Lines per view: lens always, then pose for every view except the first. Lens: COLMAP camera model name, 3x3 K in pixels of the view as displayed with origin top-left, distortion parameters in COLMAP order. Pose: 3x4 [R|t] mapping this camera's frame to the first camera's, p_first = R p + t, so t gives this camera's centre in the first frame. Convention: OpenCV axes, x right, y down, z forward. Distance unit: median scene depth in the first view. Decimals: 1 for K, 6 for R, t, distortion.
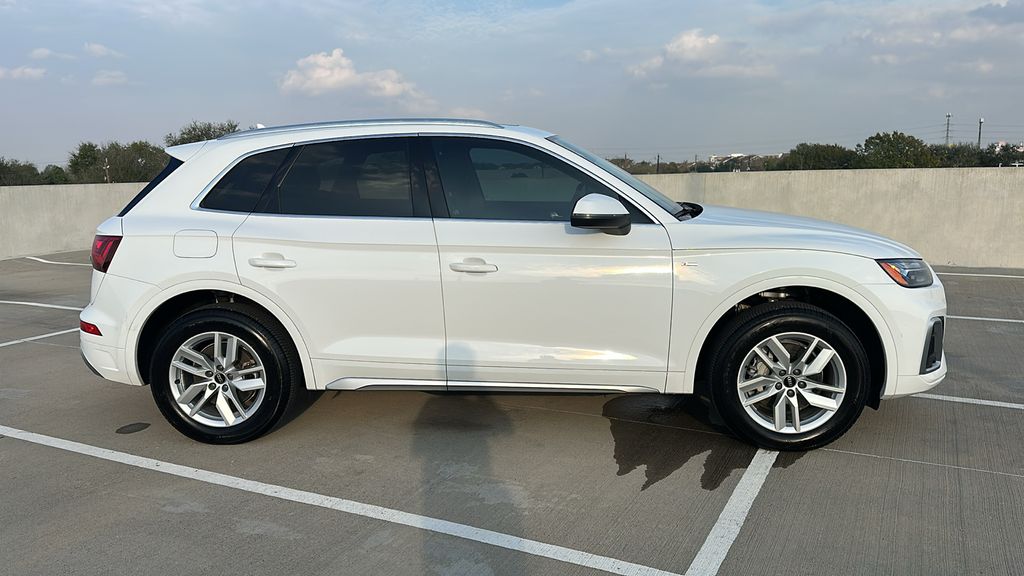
lens RADIAL K [[847.6, 0, 510.4], [0, 847.6, 286.4], [0, 0, 1]] dist [0.071883, -0.071421]
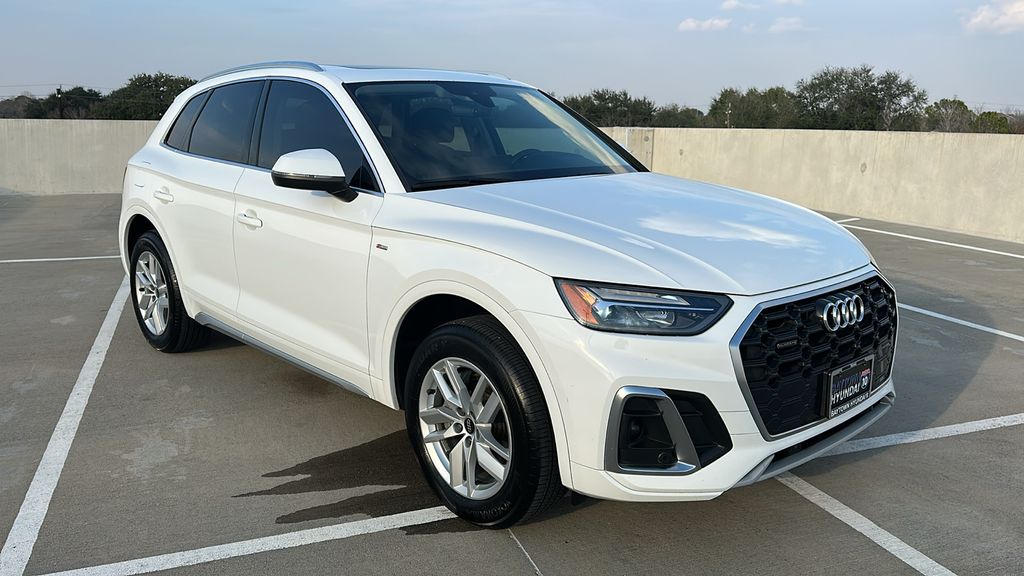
lens RADIAL K [[847.6, 0, 502.6], [0, 847.6, 281.0], [0, 0, 1]] dist [0.071883, -0.071421]
pose [[0.737892, 0.160846, -0.655472, 0.802990], [-0.124709, 0.986957, 0.101799, -0.087615], [0.663297, 0.006626, 0.748327, 0.474390]]
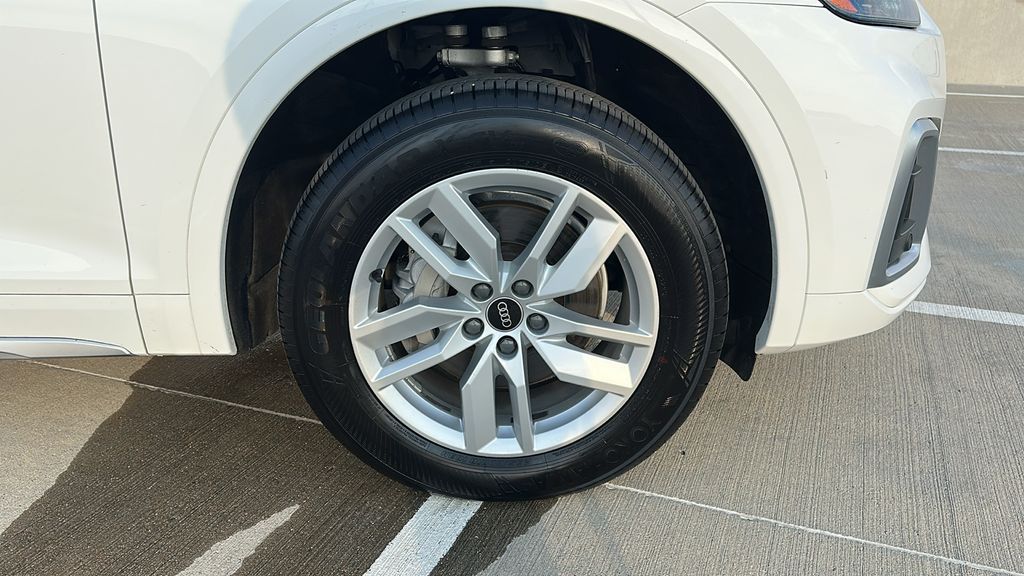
lens RADIAL K [[847.6, 0, 510.4], [0, 847.6, 290.1], [0, 0, 1]] dist [0.071883, -0.071421]
pose [[0.996609, -0.018075, 0.080272, 0.302026], [0.003020, 0.982951, 0.183844, 0.039050], [-0.082226, -0.182978, 0.979672, 0.666435]]
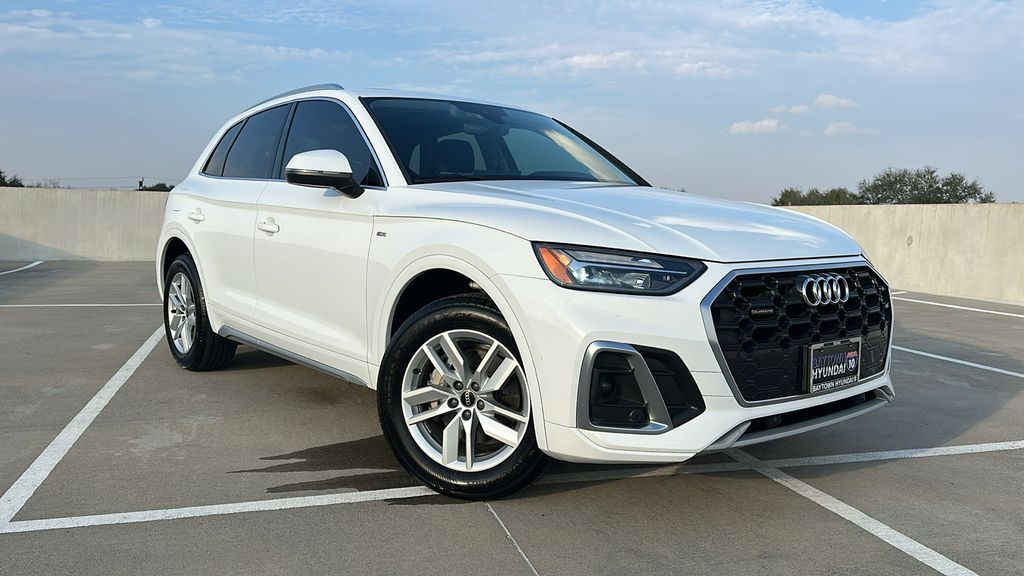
lens RADIAL K [[847.6, 0, 509.6], [0, 847.6, 285.4], [0, 0, 1]] dist [0.071883, -0.071421]
pose [[0.692765, 0.101172, -0.714032, 0.873124], [-0.142917, 0.989733, 0.001577, 0.004642], [0.706860, 0.100955, 0.700112, 0.508661]]
